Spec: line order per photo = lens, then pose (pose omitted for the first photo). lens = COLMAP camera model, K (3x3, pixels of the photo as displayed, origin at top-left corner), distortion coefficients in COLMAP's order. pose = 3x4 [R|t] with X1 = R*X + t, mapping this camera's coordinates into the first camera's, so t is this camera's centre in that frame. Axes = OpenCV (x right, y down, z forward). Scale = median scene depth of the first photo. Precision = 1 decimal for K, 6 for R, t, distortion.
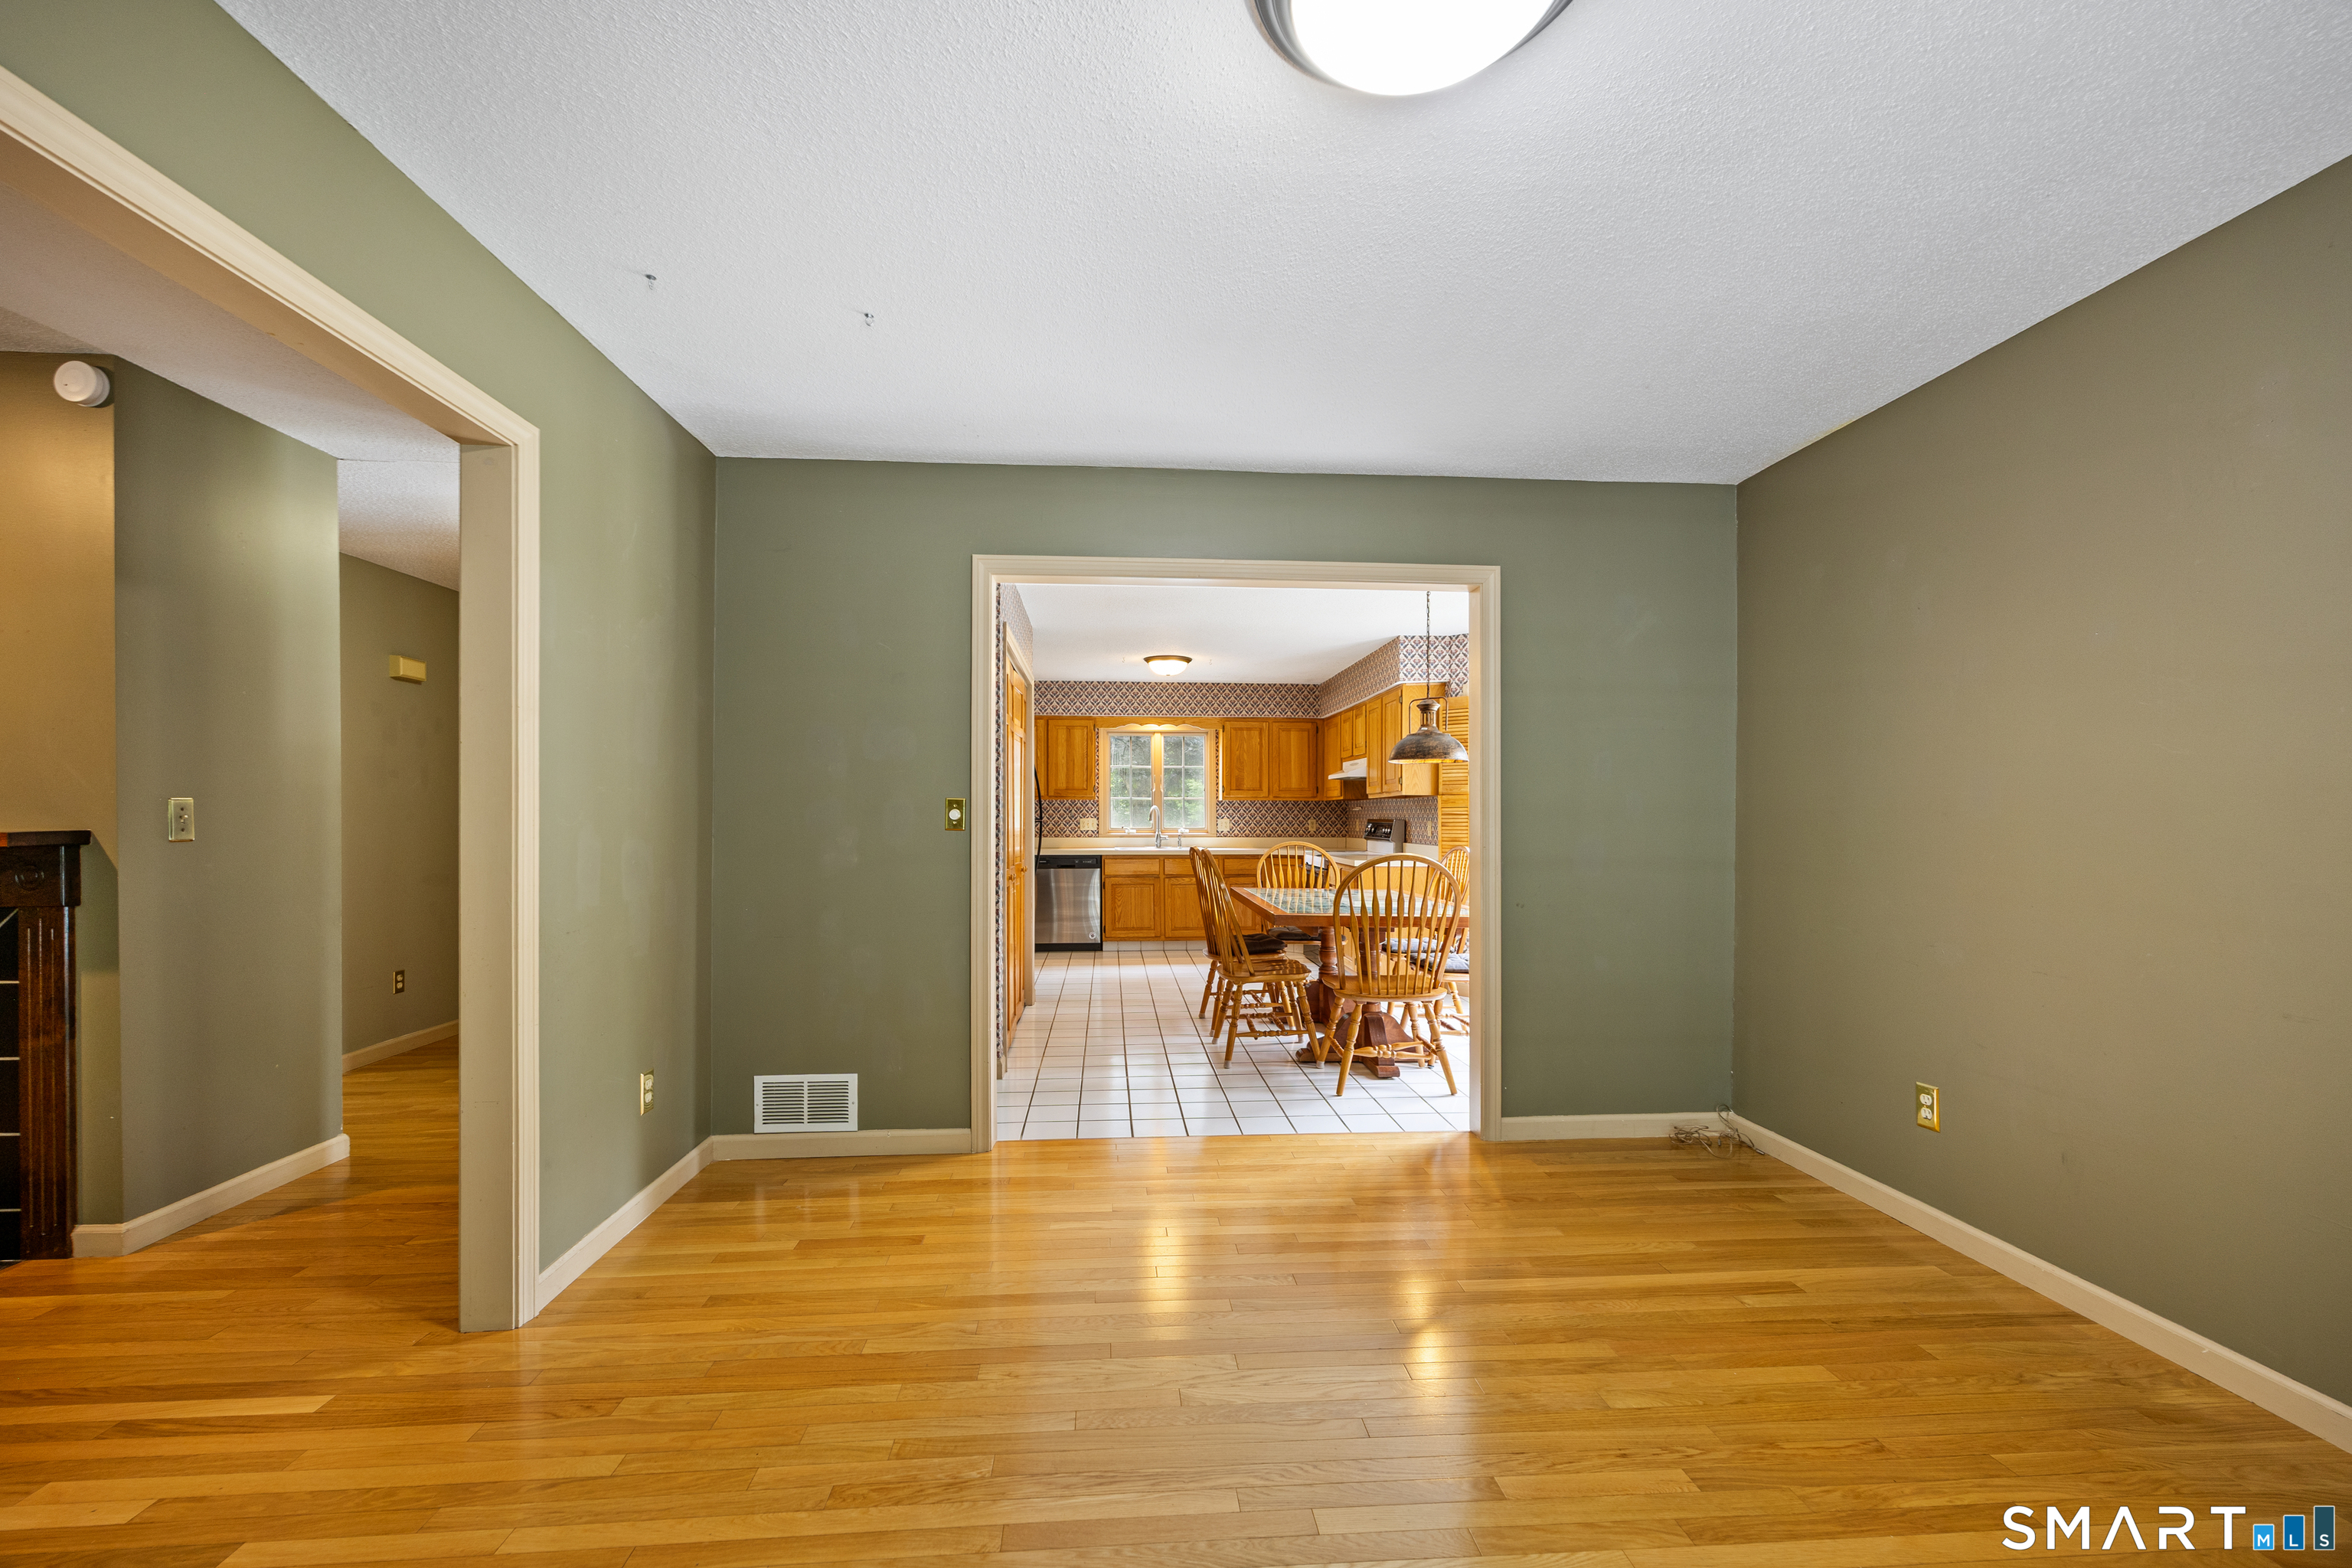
lens RADIAL K [[914.6, 0, 1170.2], [0, 914.6, 806.3], [0, 0, 1]] dist [-0.010847, 0.000076]
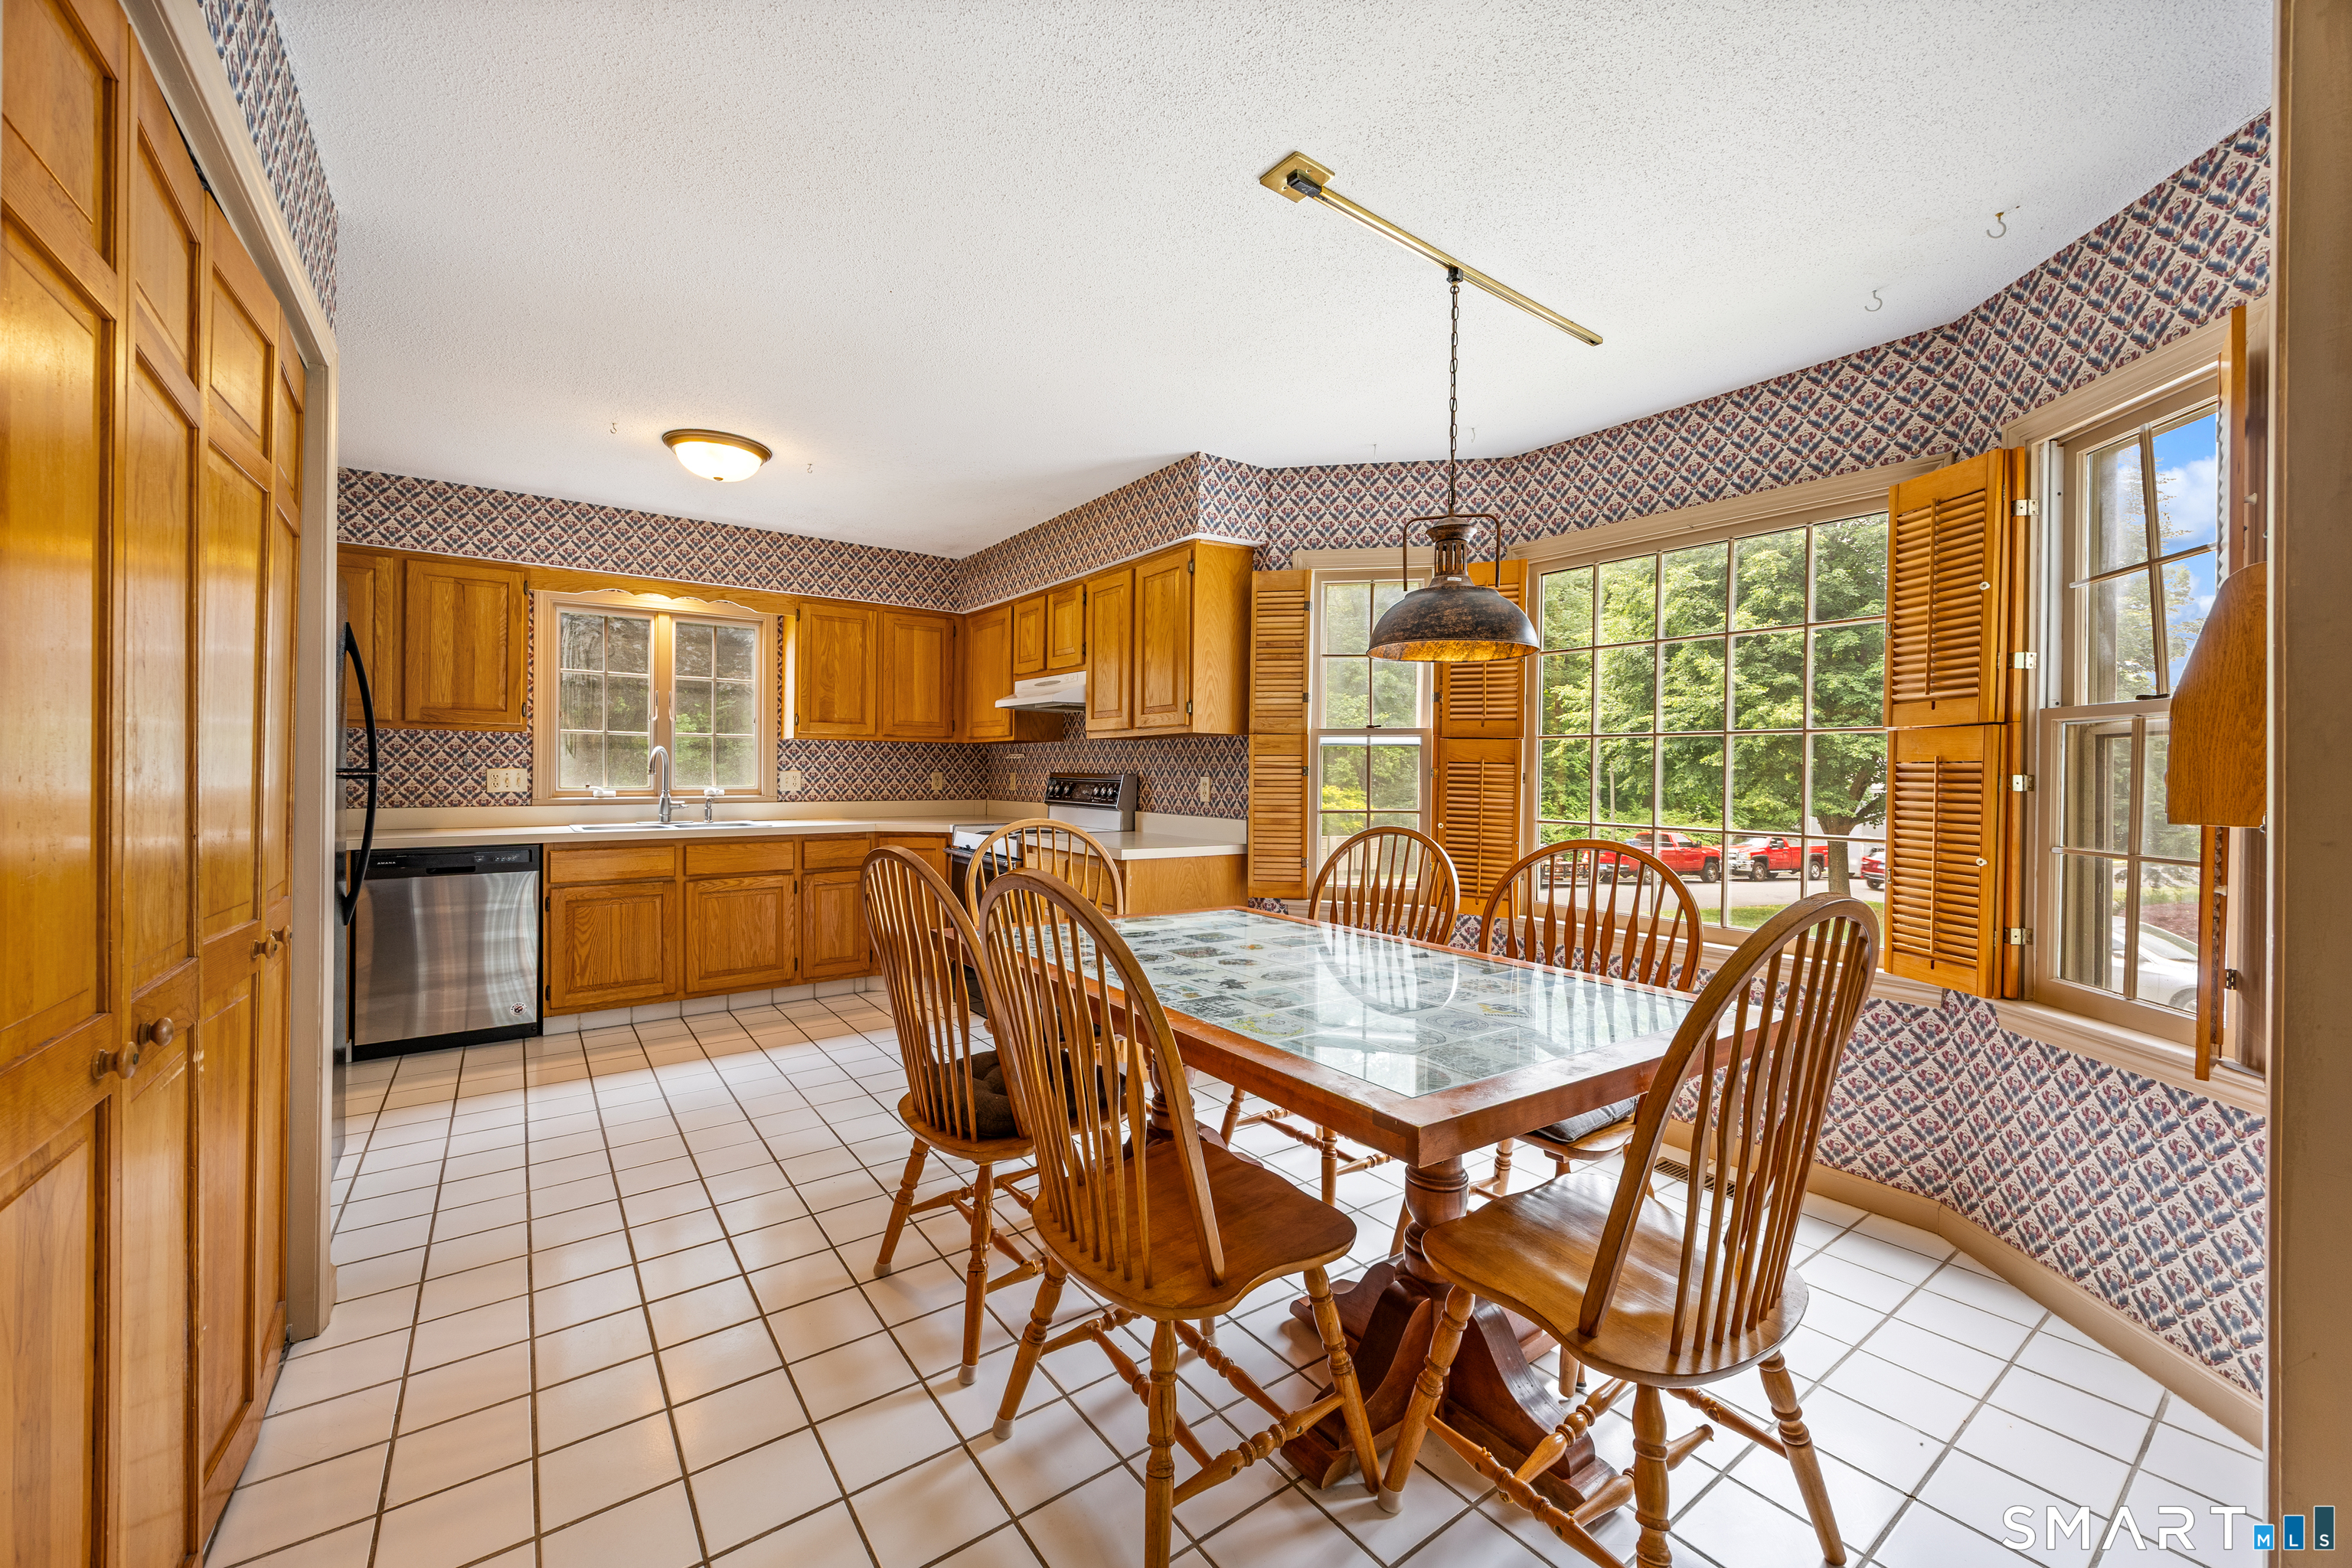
lens RADIAL K [[914.6, 0, 1189.0], [0, 914.6, 764.2], [0, 0, 1]] dist [-0.010847, 0.000076]
pose [[0.843009, 0.008902, 0.537826, -0.044211], [-0.012649, 0.999915, 0.003276, 0.004664], [-0.537751, -0.009564, 0.843049, 0.392404]]
